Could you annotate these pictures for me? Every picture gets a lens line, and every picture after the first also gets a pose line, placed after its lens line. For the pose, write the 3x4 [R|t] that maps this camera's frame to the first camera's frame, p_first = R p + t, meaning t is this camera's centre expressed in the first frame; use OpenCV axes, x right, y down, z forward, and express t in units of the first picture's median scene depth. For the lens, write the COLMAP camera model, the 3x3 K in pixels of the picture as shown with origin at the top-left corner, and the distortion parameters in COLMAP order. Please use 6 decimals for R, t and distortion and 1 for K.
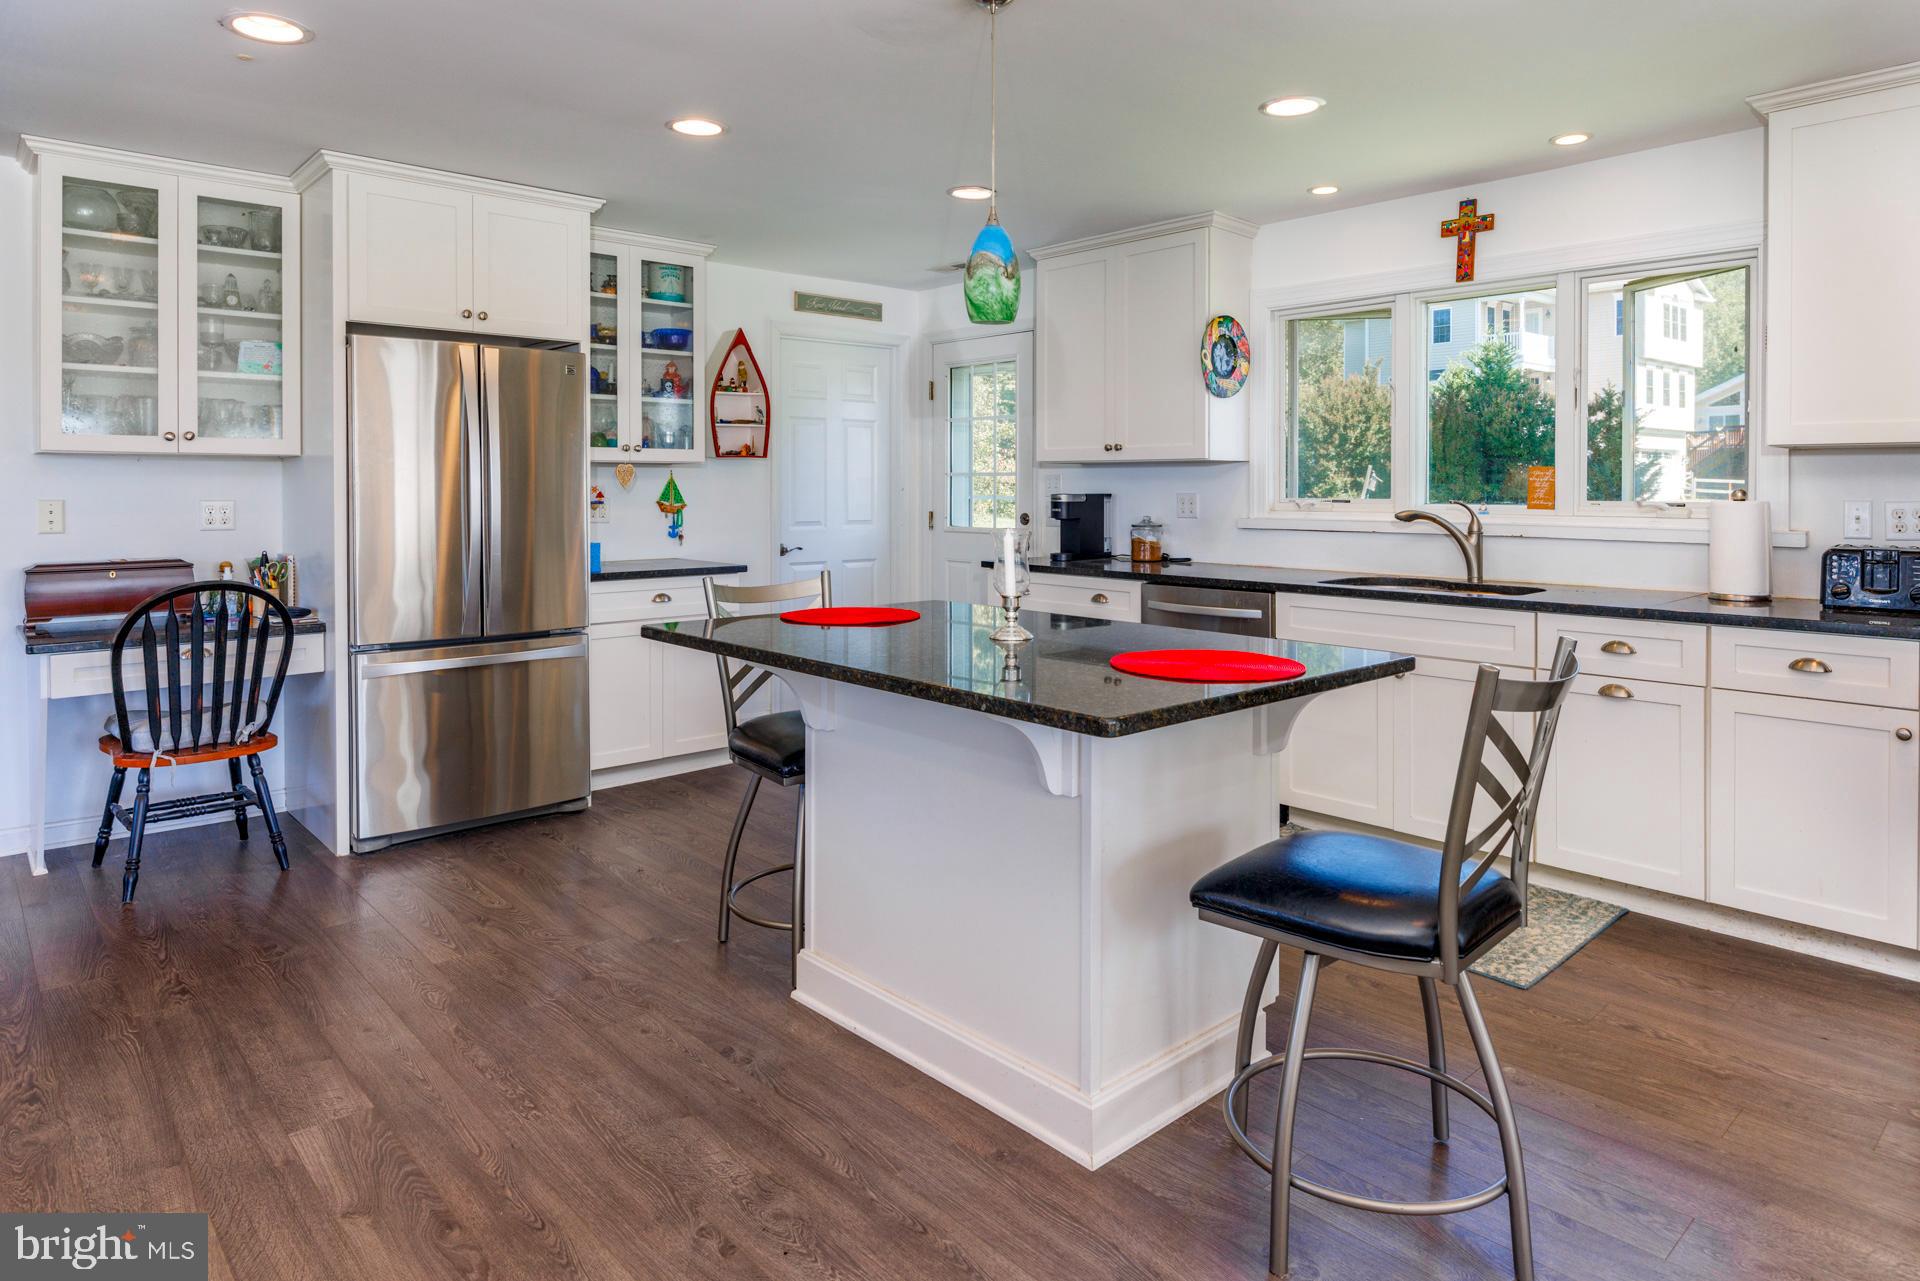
lens RADIAL K [[1127.6, 0, 966.1], [0, 1127.6, 511.6], [0, 0, 1]] dist [-0.025051, -0.000301]
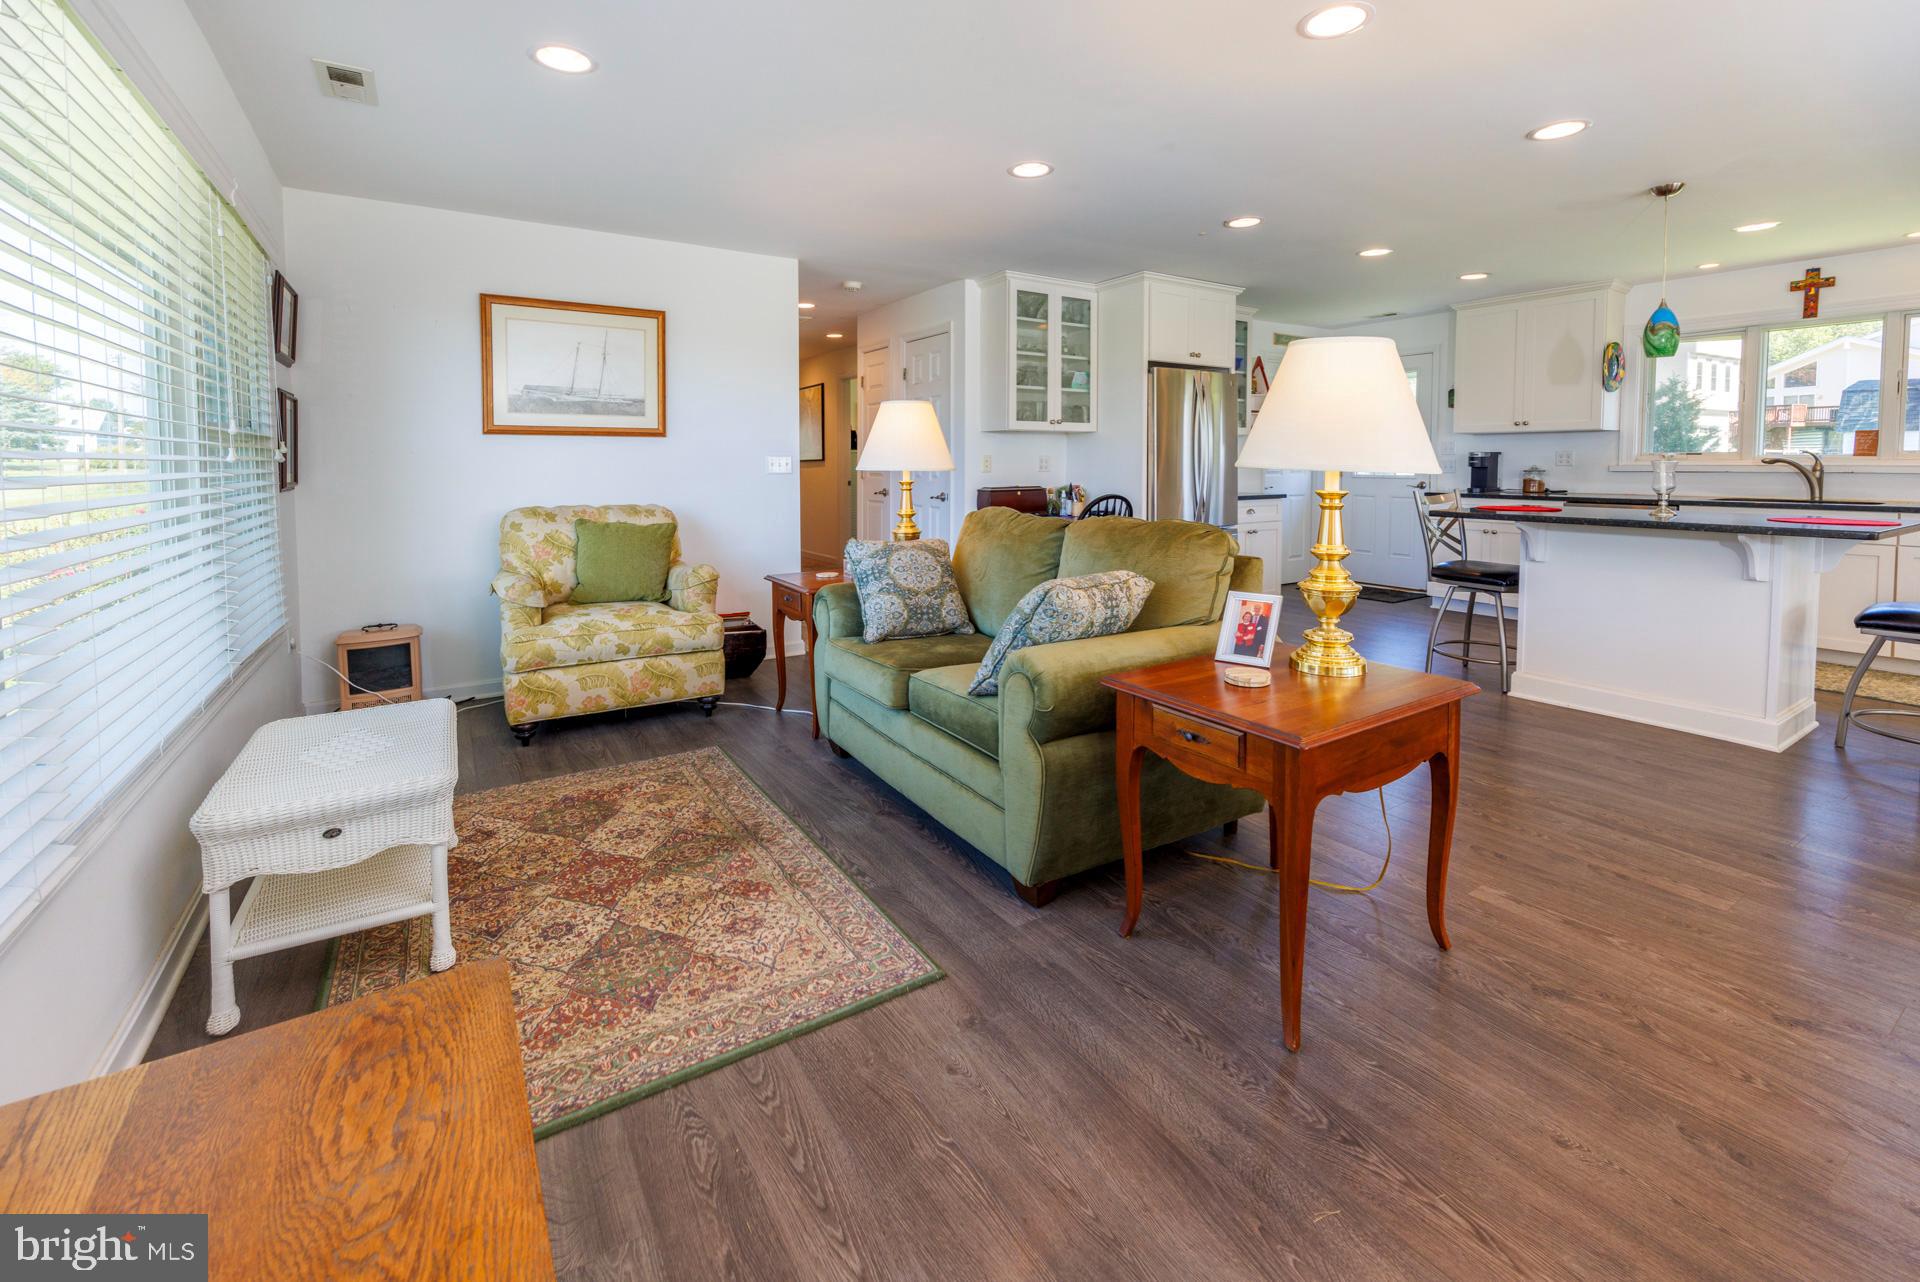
lens RADIAL K [[801.9, 0, 959.3], [0, 801.9, 506.7], [0, 0, 1]] dist [-0.013598, -0.000123]
pose [[0.983628, 0.003632, -0.180173, -0.527247], [0.002672, 0.999393, 0.034732, 0.025849], [0.180189, -0.034645, 0.983022, -0.344132]]
